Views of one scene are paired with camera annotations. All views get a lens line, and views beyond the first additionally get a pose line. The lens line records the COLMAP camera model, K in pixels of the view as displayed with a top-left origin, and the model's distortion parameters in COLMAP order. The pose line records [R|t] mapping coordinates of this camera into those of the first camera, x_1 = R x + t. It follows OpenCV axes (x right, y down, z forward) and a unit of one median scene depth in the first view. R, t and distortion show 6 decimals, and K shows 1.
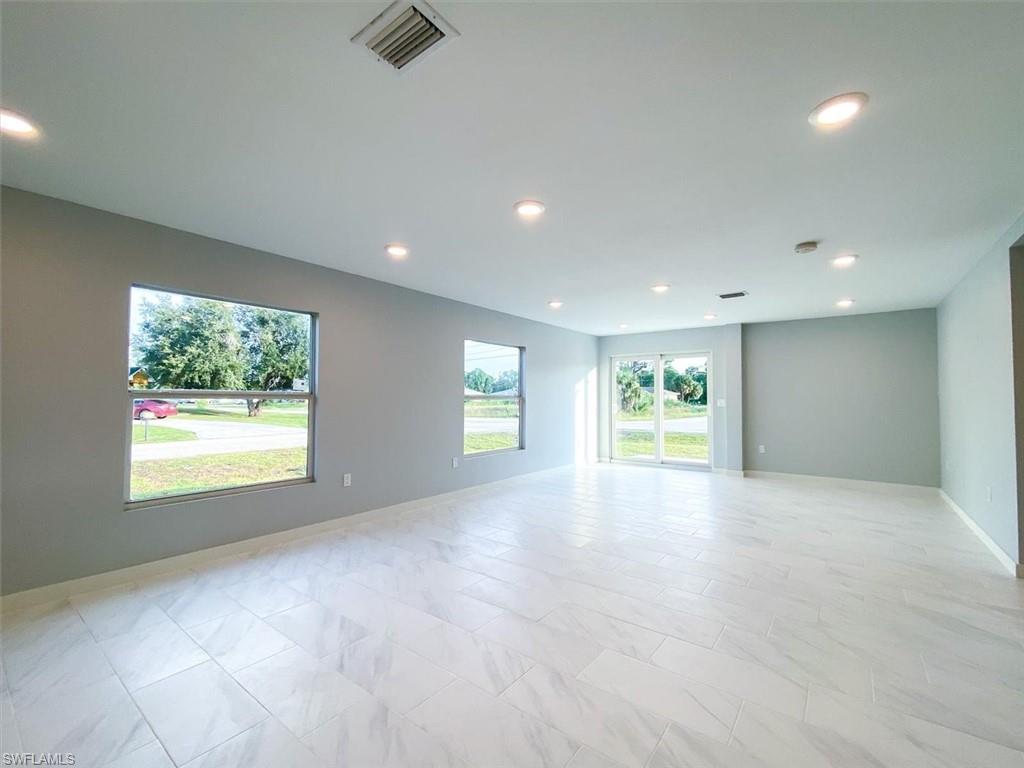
lens RADIAL K [[431.3, 0, 518.5], [0, 431.3, 384.4], [0, 0, 1]] dist [0.001276, -0.004724]
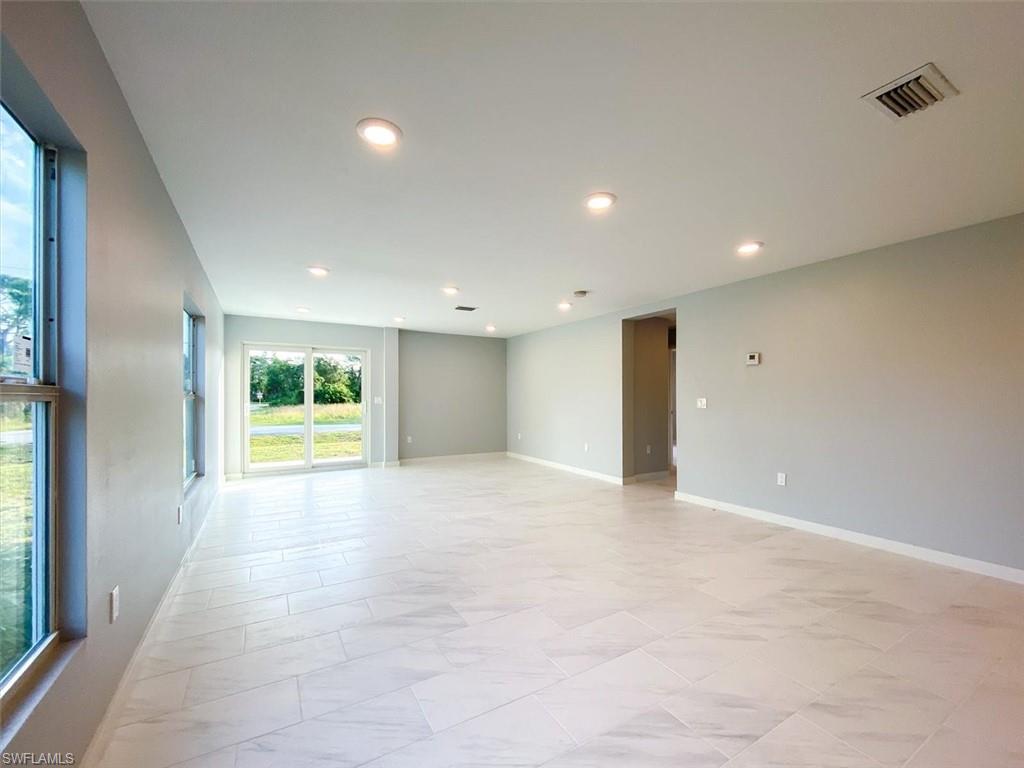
lens RADIAL K [[431.3, 0, 493.6], [0, 431.3, 394.2], [0, 0, 1]] dist [0.001276, -0.004724]
pose [[0.399451, -0.001953, 0.916753, -0.085609], [-0.023963, 0.999634, 0.012571, 0.002238], [-0.916442, -0.026989, 0.399257, 0.073482]]
